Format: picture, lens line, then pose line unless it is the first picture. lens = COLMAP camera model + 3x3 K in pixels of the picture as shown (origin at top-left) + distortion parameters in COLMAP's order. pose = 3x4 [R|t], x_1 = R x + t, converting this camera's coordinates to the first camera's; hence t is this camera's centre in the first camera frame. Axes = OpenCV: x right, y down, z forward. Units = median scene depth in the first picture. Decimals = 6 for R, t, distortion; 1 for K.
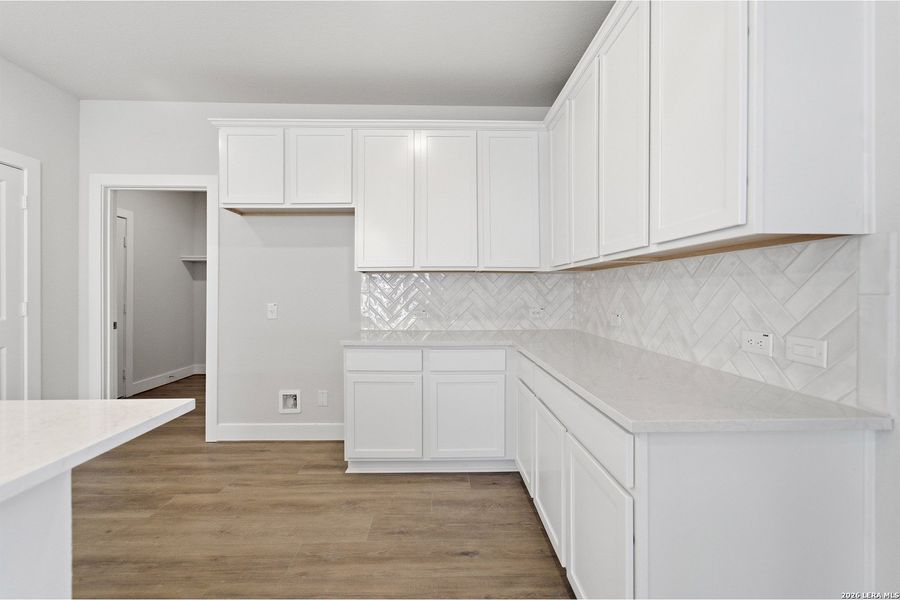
lens RADIAL K [[369.5, 0, 451.3], [0, 369.5, 293.6], [0, 0, 1]] dist [-0.011351, 0.000113]
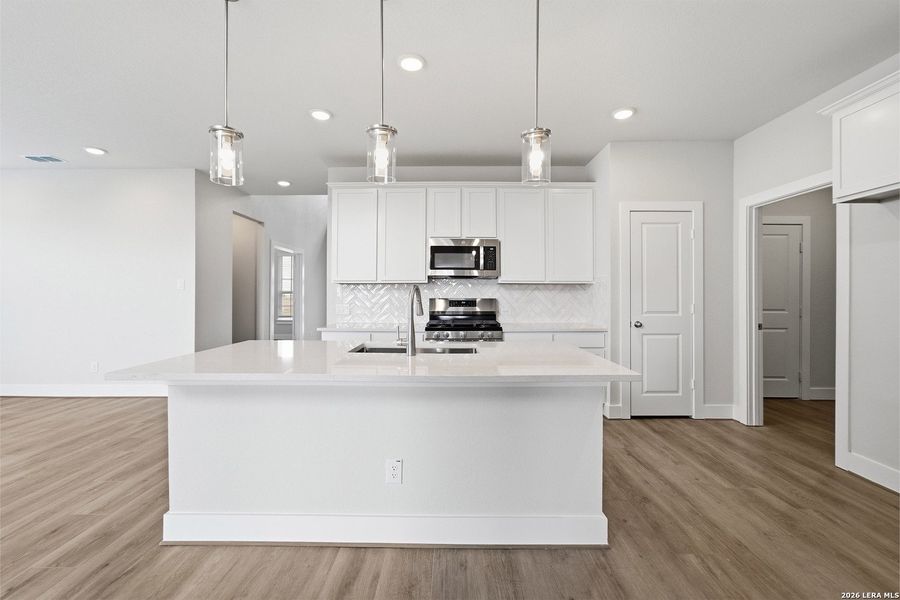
lens RADIAL K [[375.7, 0, 450.7], [0, 375.7, 292.9], [0, 0, 1]] dist [0.000098, 0.000058]
pose [[-0.049982, -0.001548, -0.998749, 0.328099], [-0.005535, 0.999984, -0.001273, -0.012434], [0.998735, 0.005465, -0.049989, 0.118802]]
